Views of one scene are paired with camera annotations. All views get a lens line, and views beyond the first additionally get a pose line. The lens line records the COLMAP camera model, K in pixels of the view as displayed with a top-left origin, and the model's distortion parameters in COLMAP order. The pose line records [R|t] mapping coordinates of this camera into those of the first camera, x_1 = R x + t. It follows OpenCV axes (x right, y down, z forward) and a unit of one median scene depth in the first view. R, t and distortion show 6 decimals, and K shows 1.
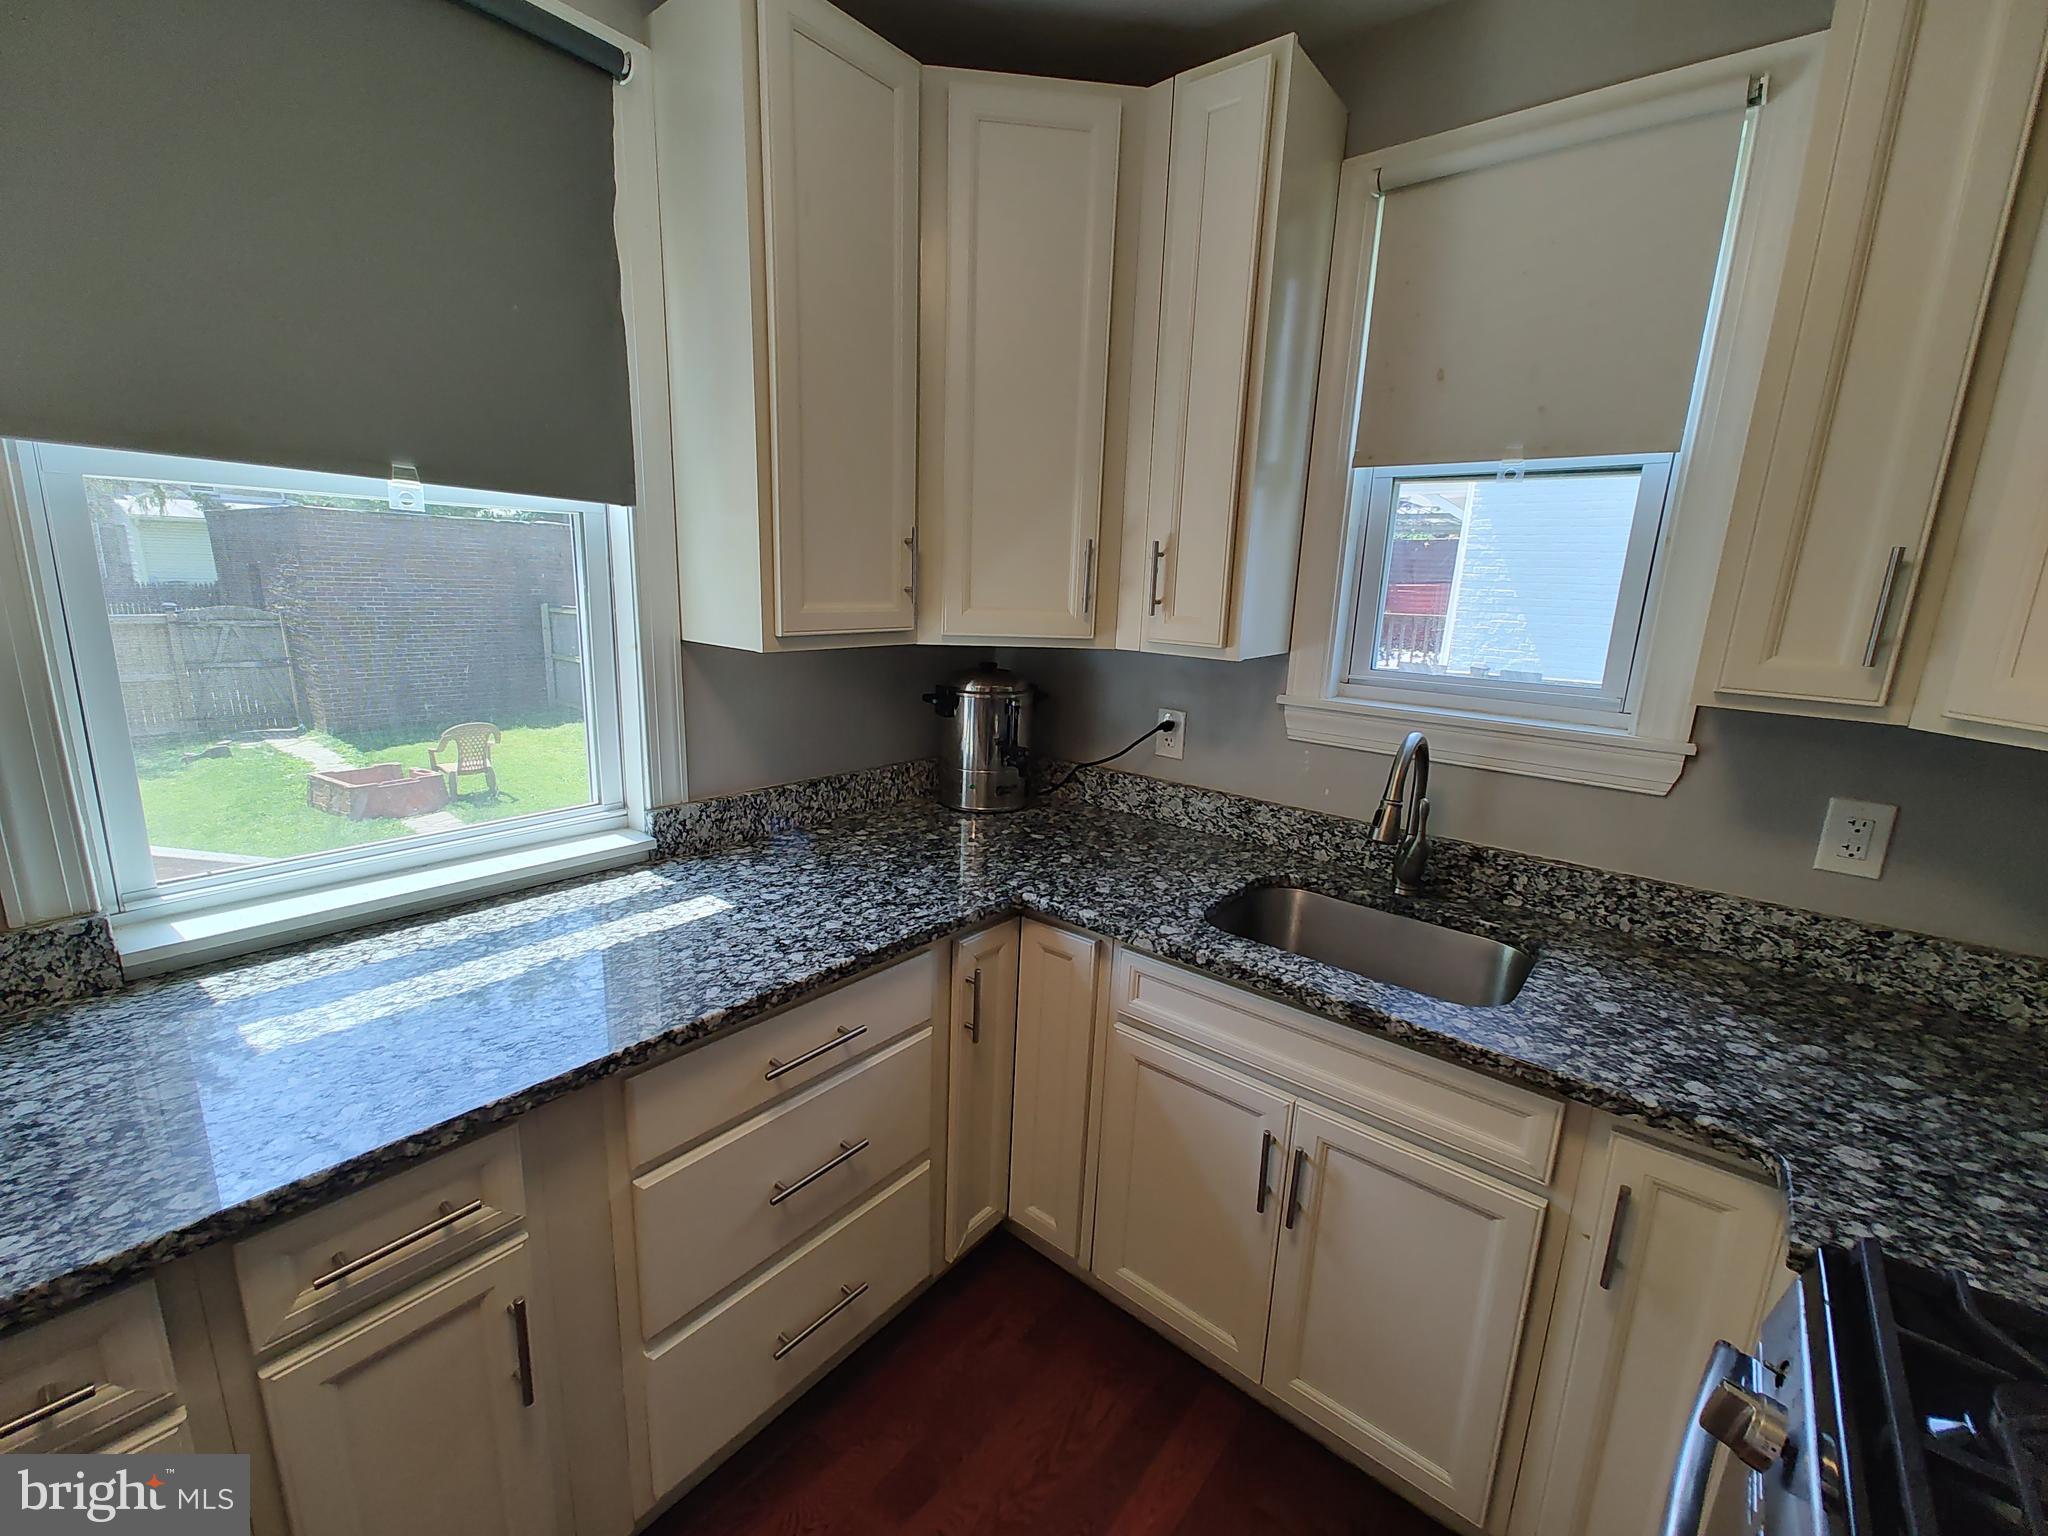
lens RADIAL K [[852.7, 0, 1024.0], [0, 852.7, 768.0], [0, 0, 1]] dist [0.003490, 0.000651]
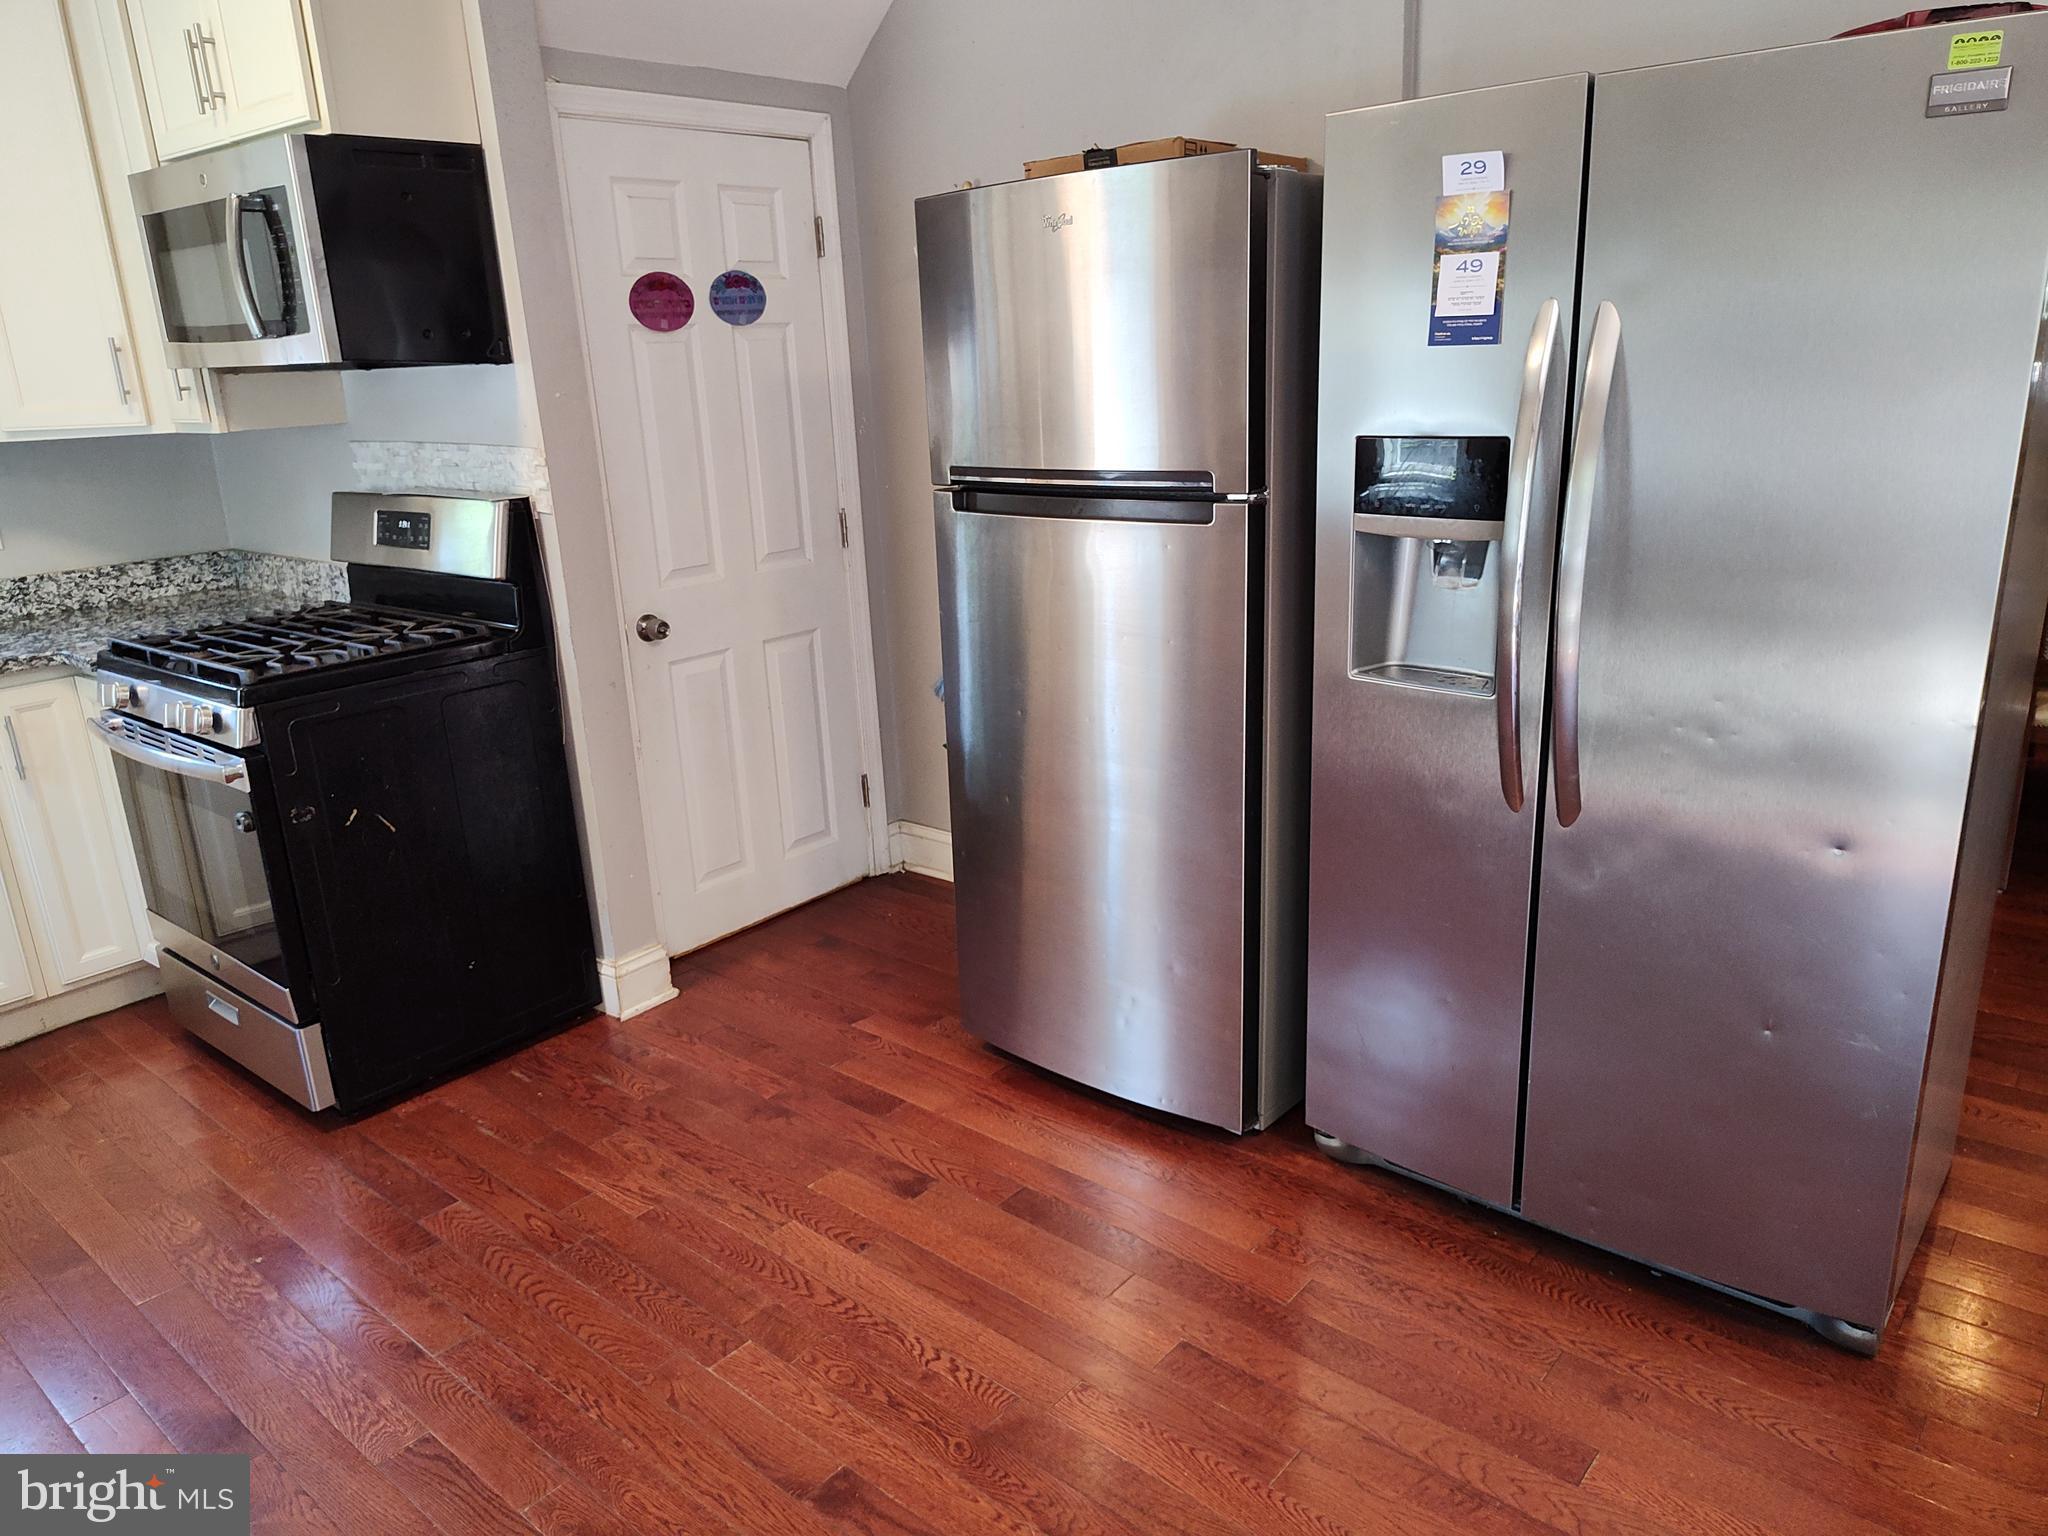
lens RADIAL K [[1434.0, 0, 1026.0], [0, 1434.0, 780.3], [0, 0, 1]] dist [-0.001276, -0.000630]
pose [[0.018606, -0.327084, 0.944812, -1.434529], [0.264050, 0.913033, 0.310883, 0.172345], [-0.964329, 0.243694, 0.103355, -0.888742]]
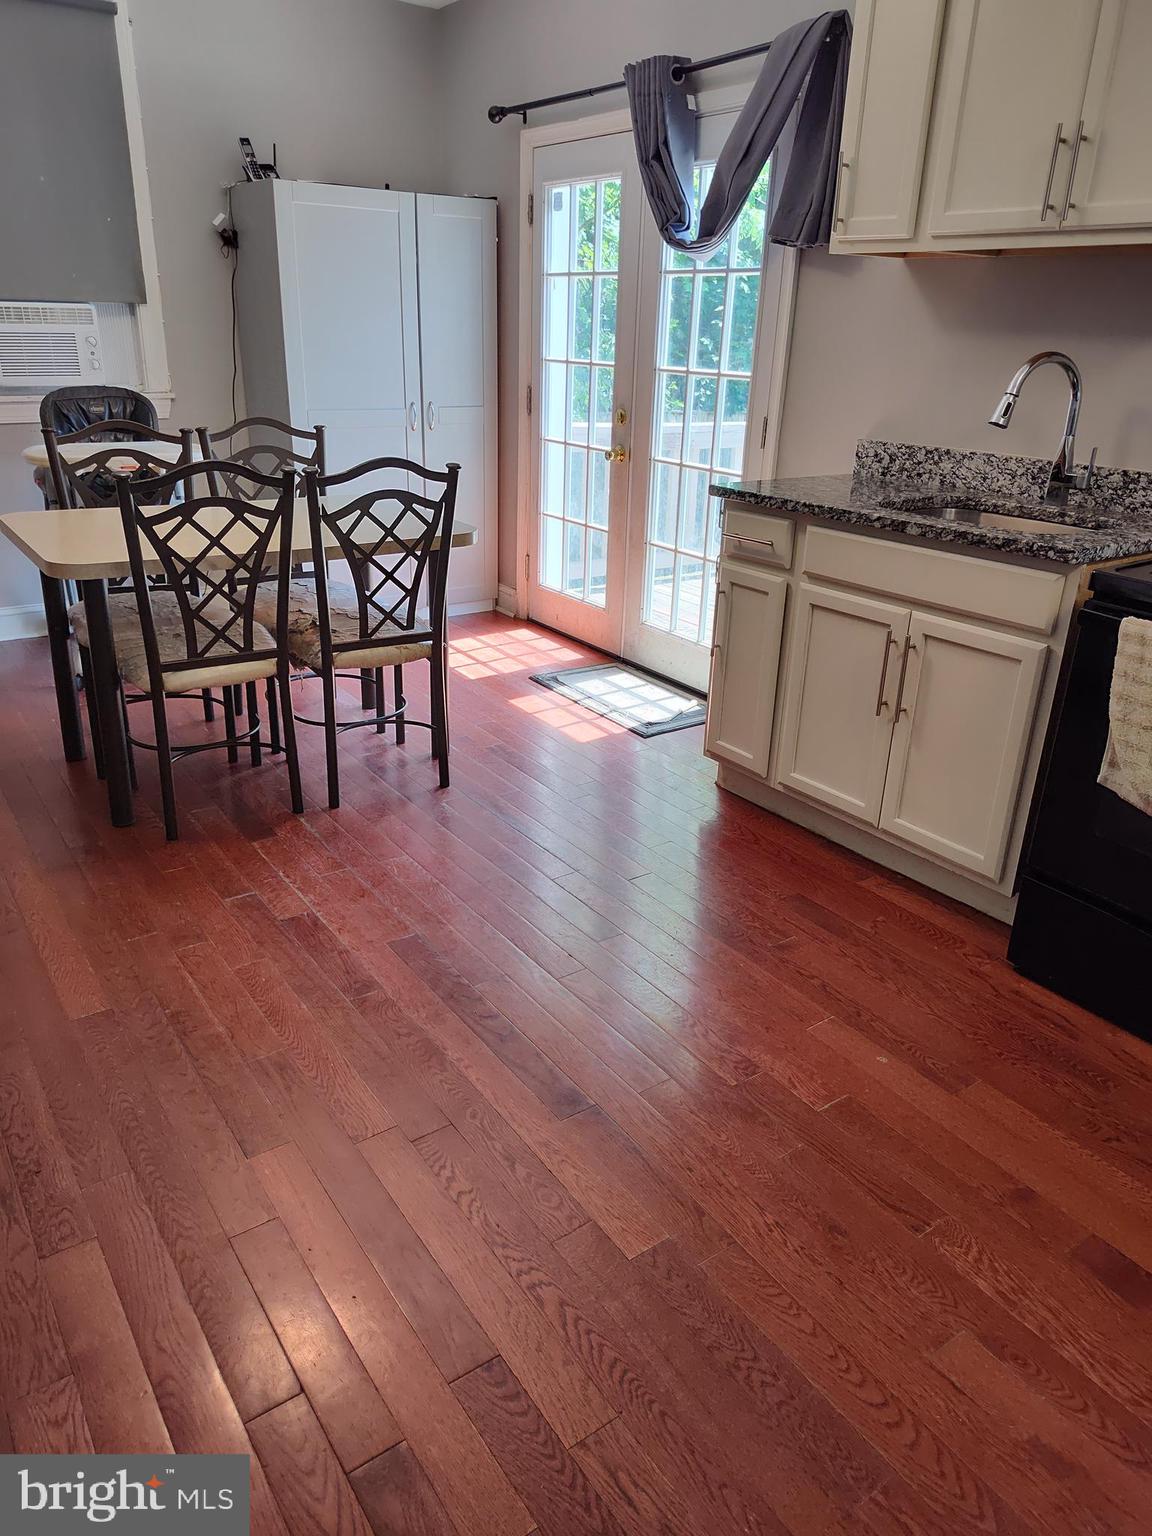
lens RADIAL K [[1041.1, 0, 576.0], [0, 1041.1, 768.0], [0, 0, 1]] dist [0.046444, -0.059424]
pose [[-0.260375, 0.338833, -0.904100, 0.519661], [-0.249811, 0.880871, 0.402071, 0.223090], [0.932630, 0.330543, -0.144712, -0.398292]]
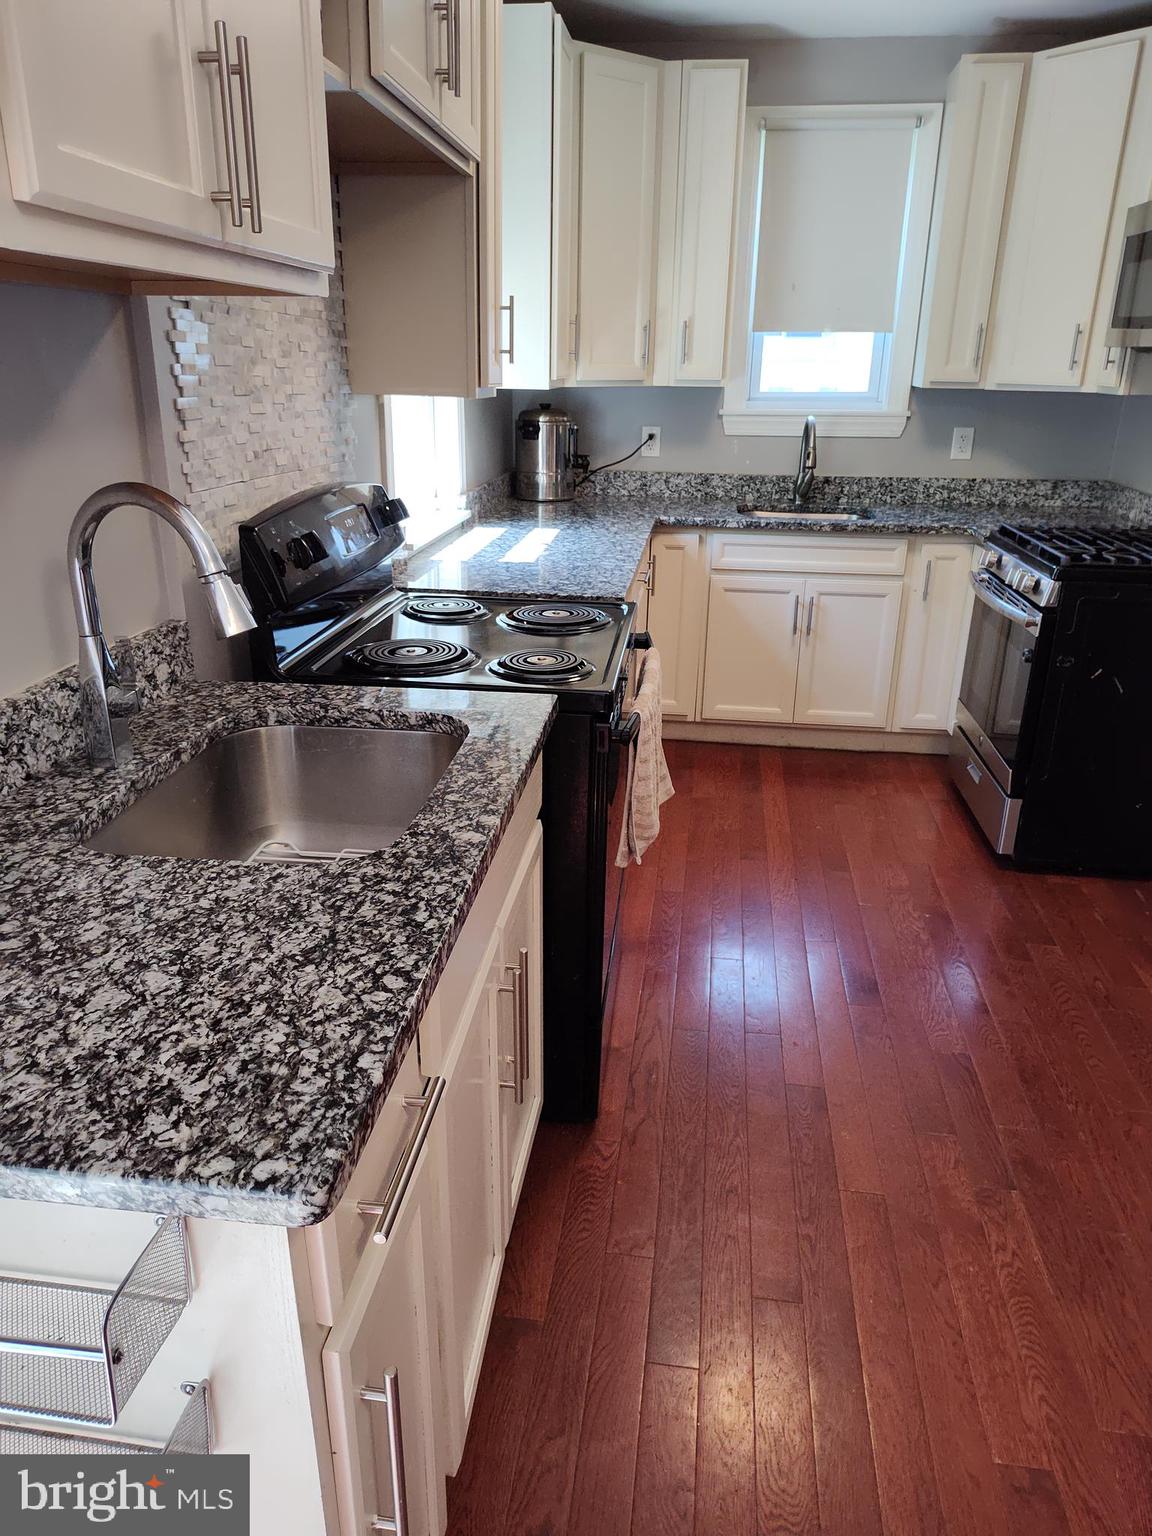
lens RADIAL K [[1062.6, 0, 569.4], [0, 1062.6, 773.6], [0, 0, 1]] dist [0.050669, -0.067234]
pose [[0.848700, -0.214842, 0.483271, -1.529261], [0.135423, 0.971589, 0.194103, 0.225688], [-0.511242, -0.099289, 0.853682, -1.047684]]
